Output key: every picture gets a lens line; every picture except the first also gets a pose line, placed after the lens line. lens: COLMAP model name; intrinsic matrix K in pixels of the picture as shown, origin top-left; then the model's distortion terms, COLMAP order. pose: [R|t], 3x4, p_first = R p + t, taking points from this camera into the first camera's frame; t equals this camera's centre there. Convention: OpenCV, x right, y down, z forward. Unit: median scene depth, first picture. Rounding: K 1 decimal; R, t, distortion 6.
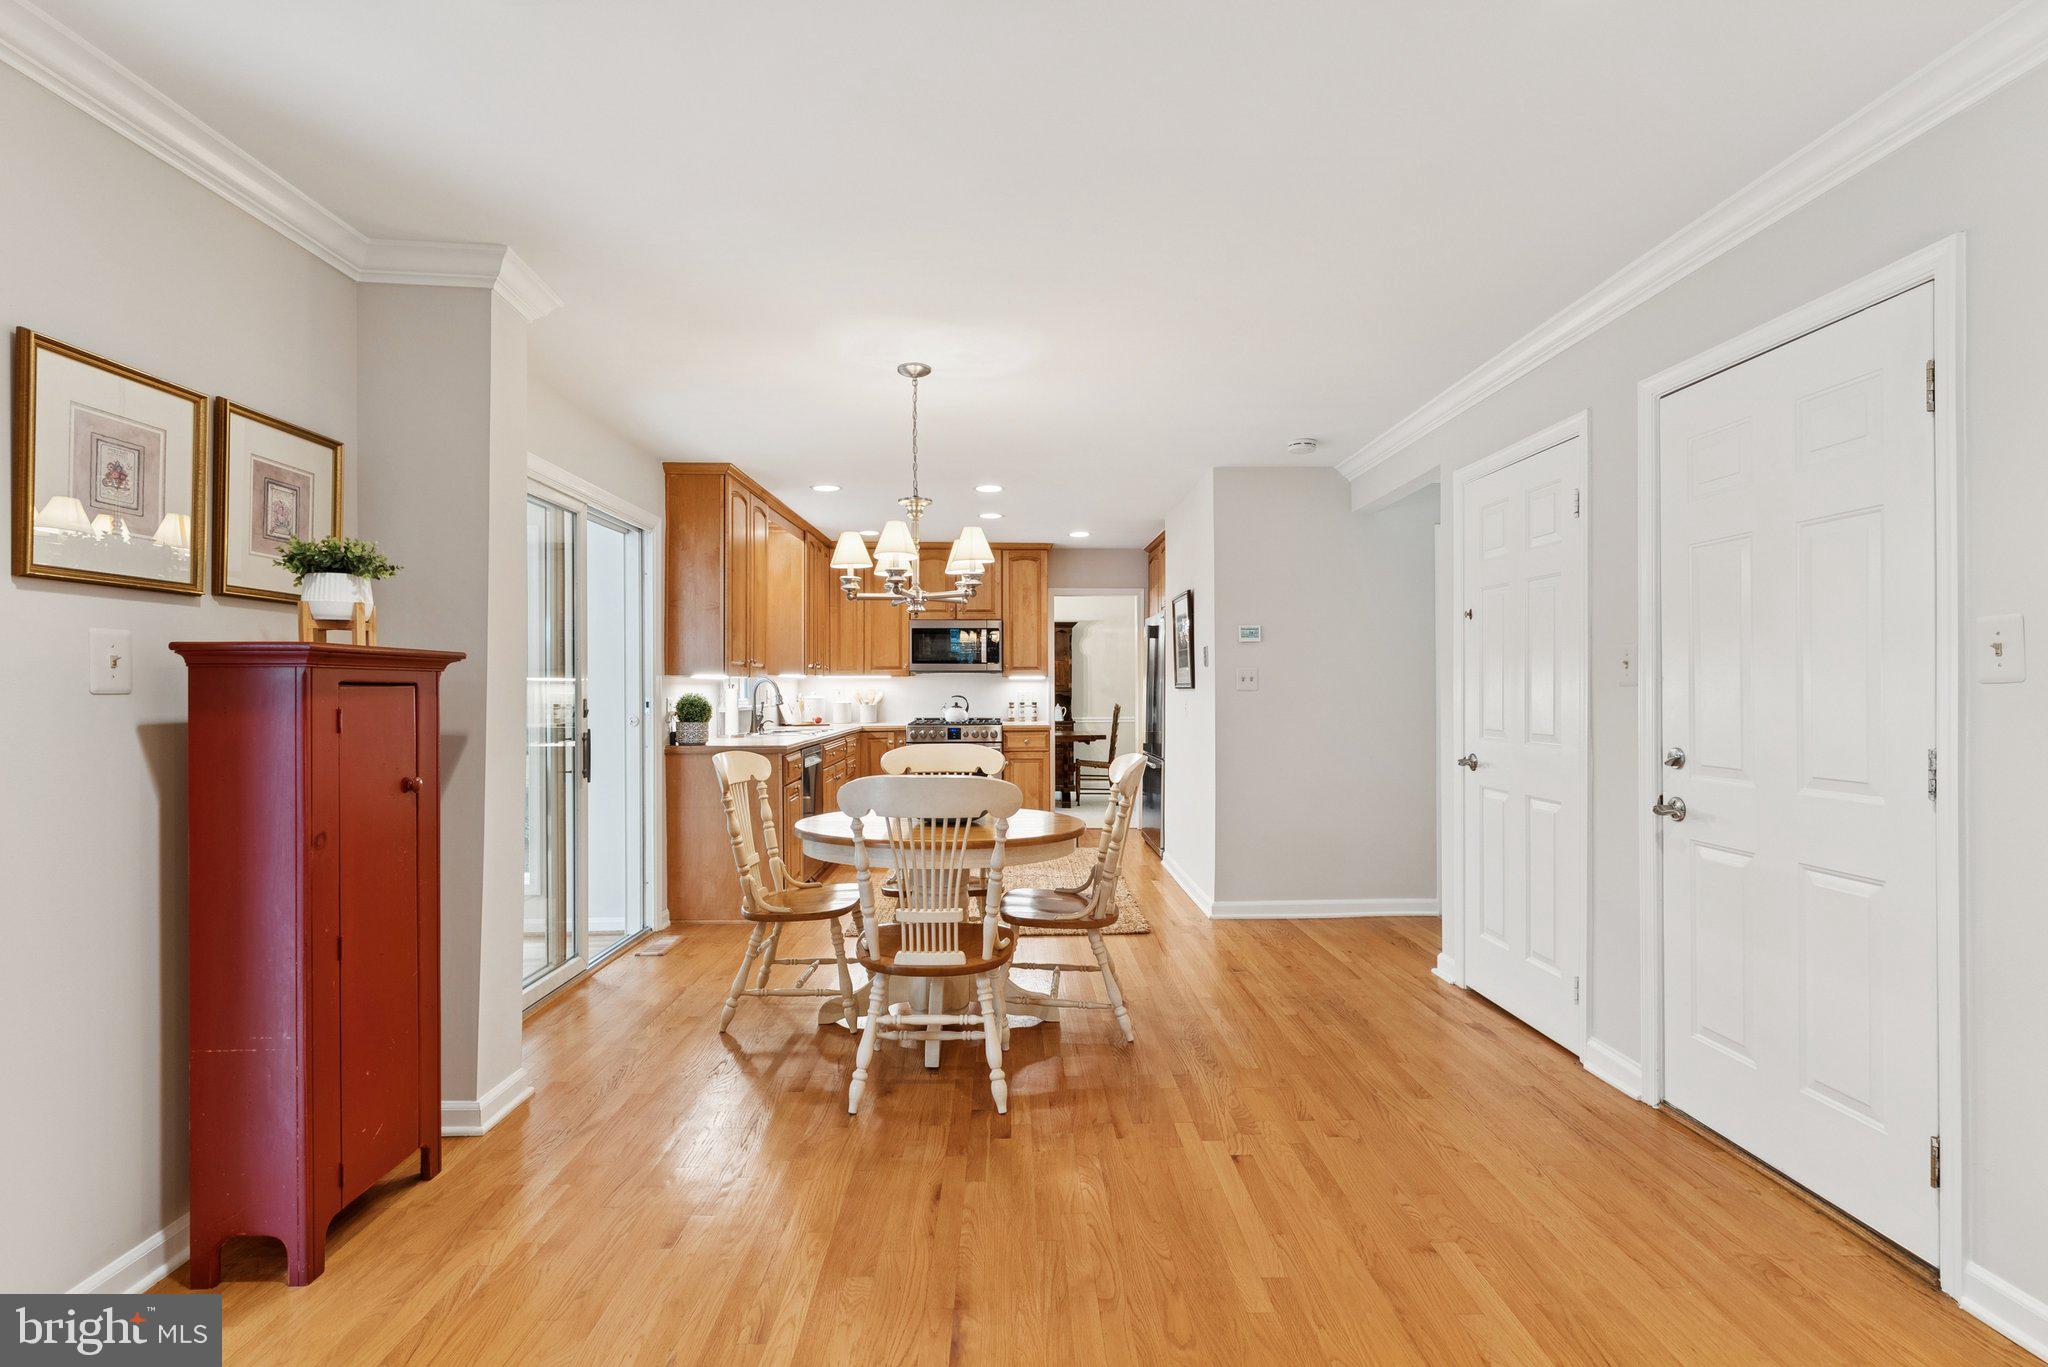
lens RADIAL K [[956.3, 0, 1021.5], [0, 956.3, 688.2], [0, 0, 1]] dist [-0.000804, -0.000078]
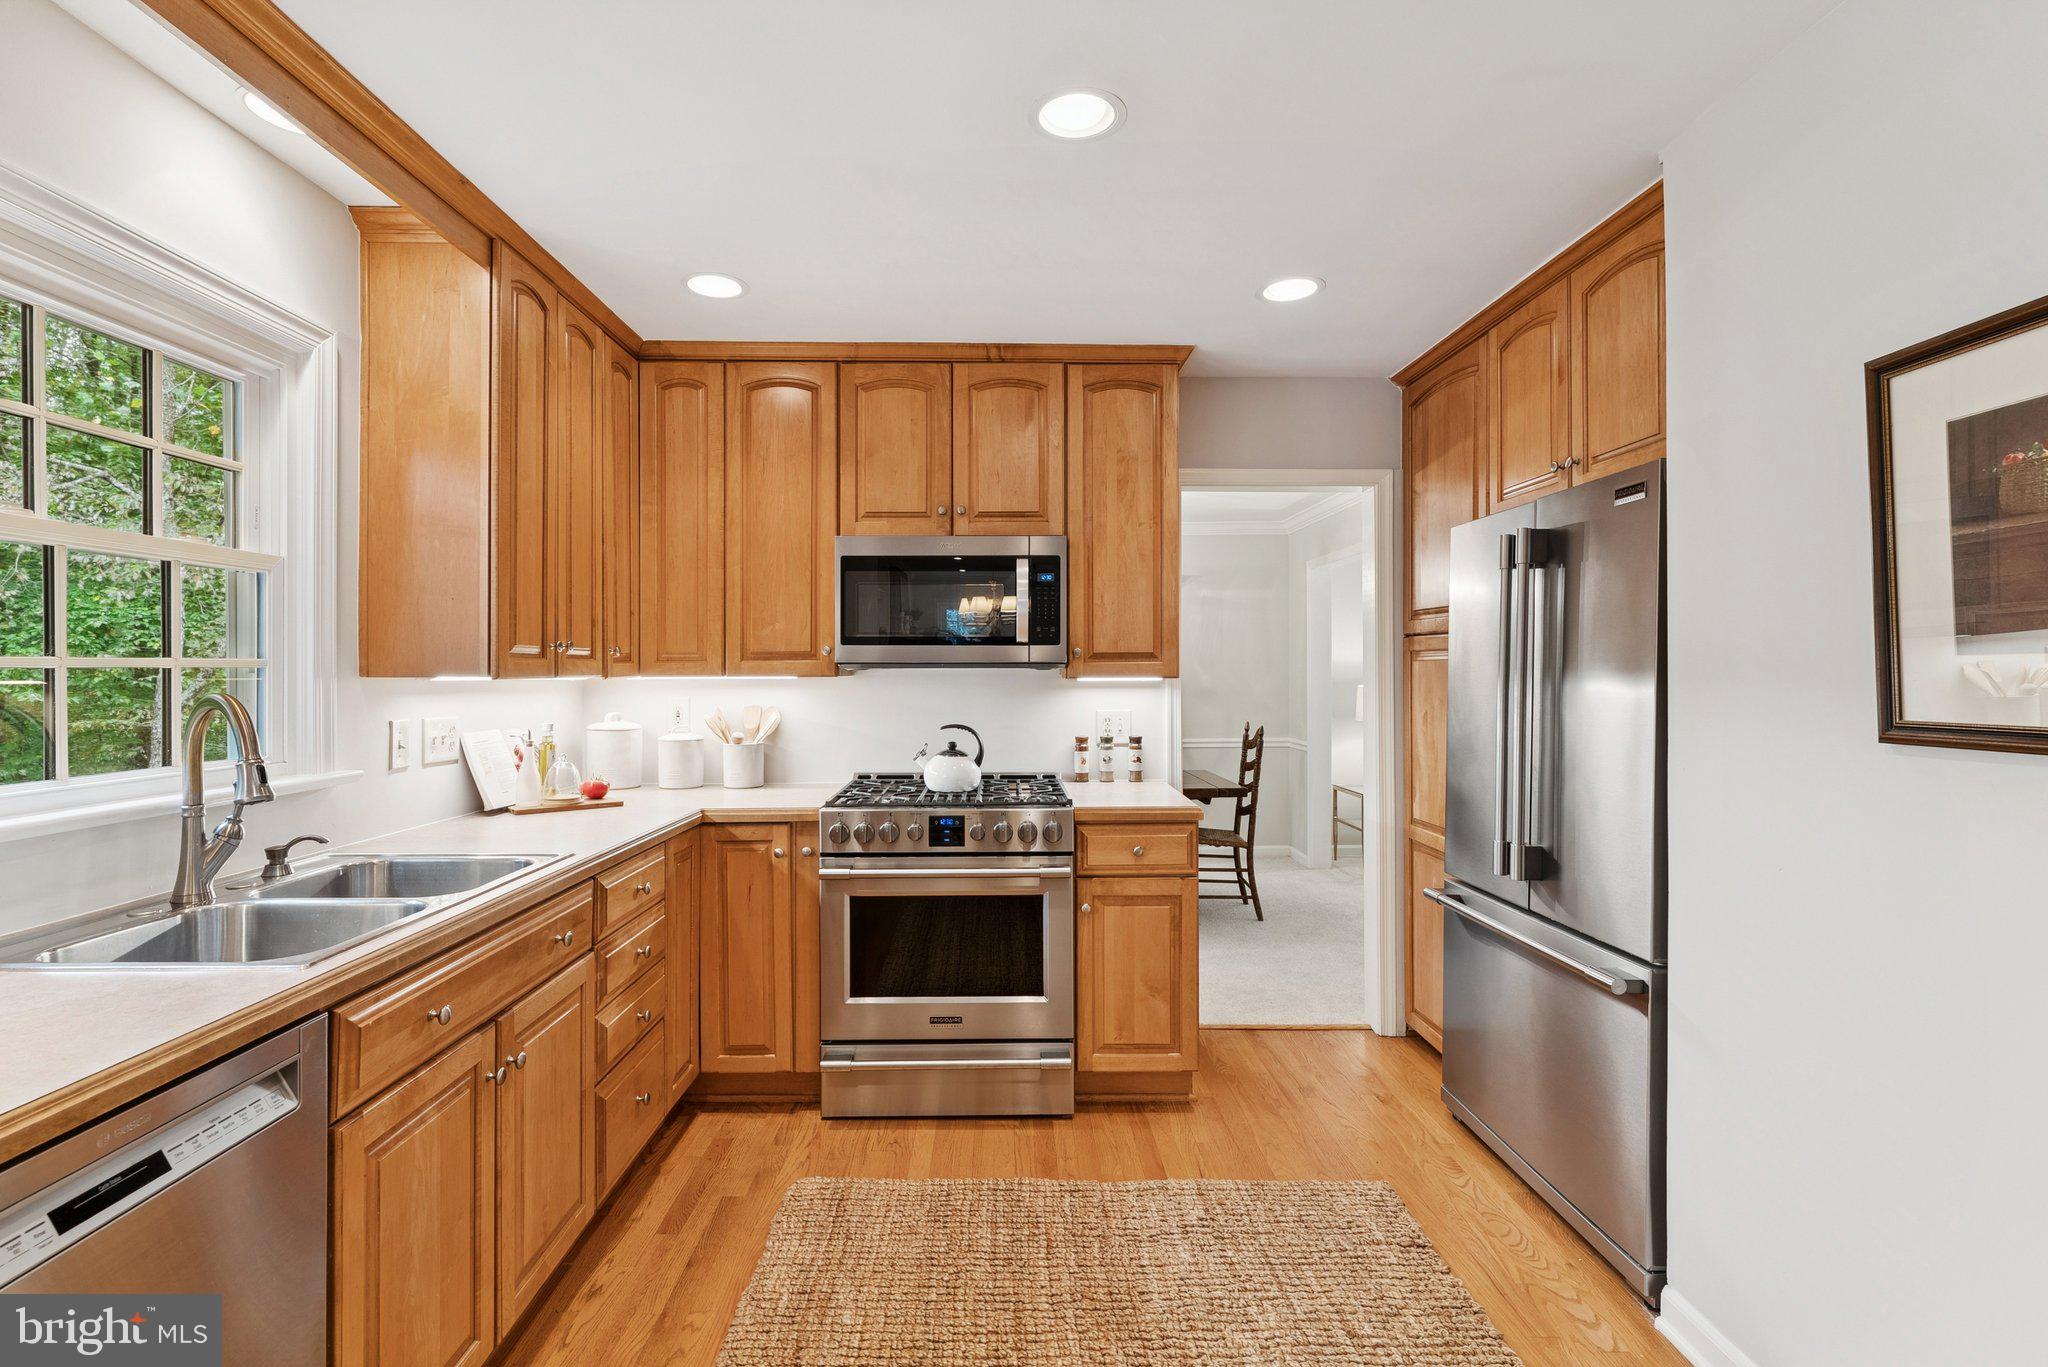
lens RADIAL K [[954.2, 0, 1012.6], [0, 954.2, 672.0], [0, 0, 1]] dist [-0.001090, -0.000166]
pose [[0.999974, 0.000941, -0.007195, -0.057409], [-0.000971, 0.999991, -0.004243, -0.018501], [0.007191, 0.004250, 0.999965, 0.862473]]
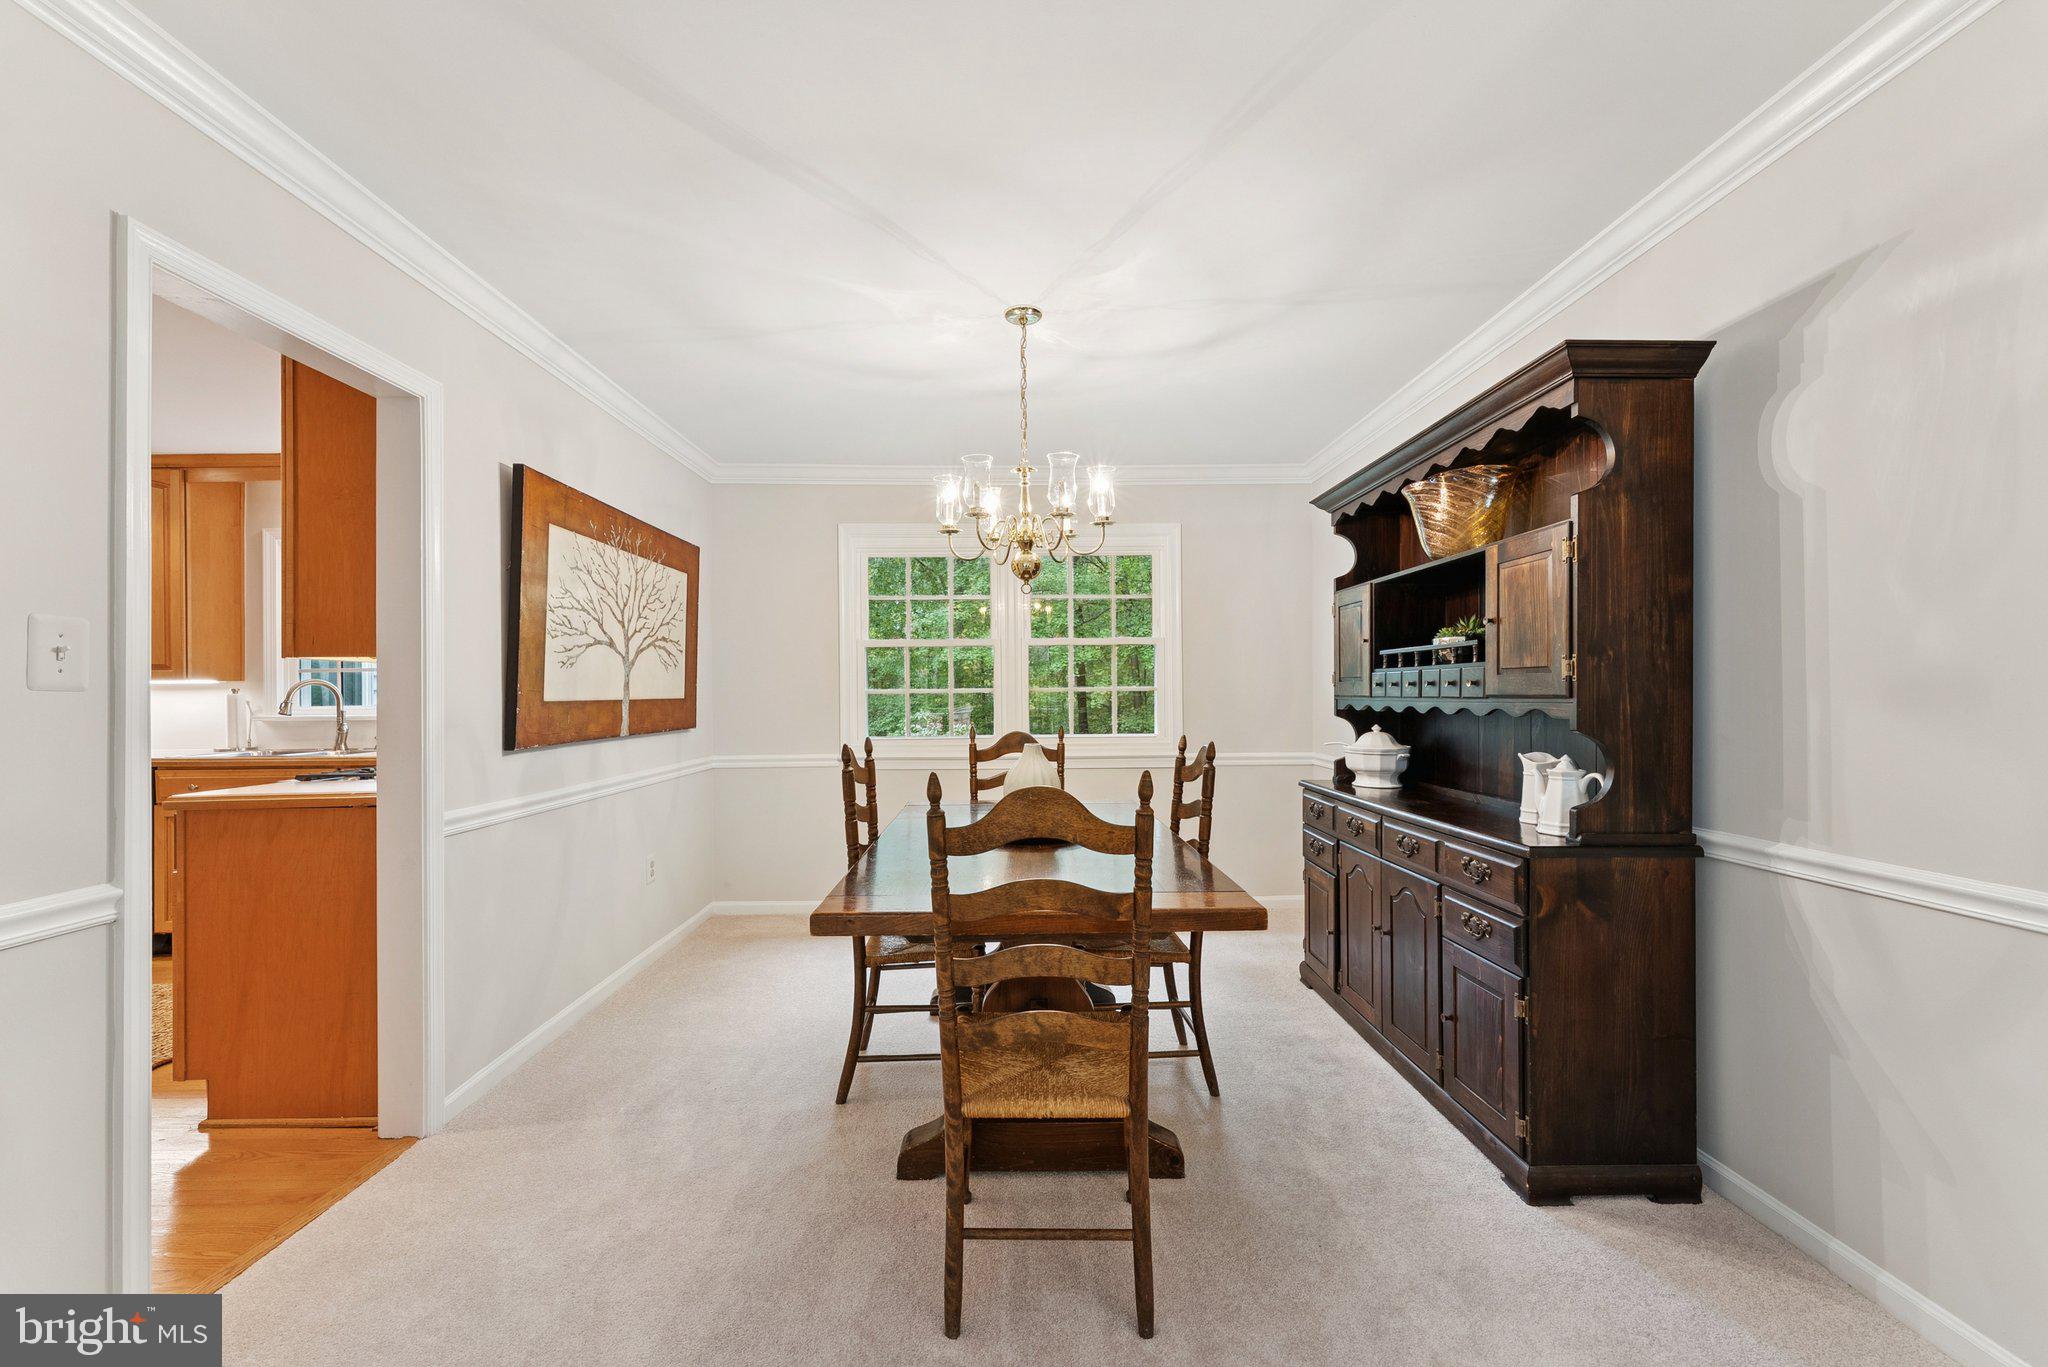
lens RADIAL K [[823.1, 0, 1024.0], [0, 823.1, 683.5], [0, 0, 1]] dist [0.001436, -0.000306]
pose [[0.000016, -0.006899, -0.999976, 0.458918], [0.006948, 0.999952, -0.006899, 0.000835], [0.999976, -0.006947, 0.000064, 1.818472]]
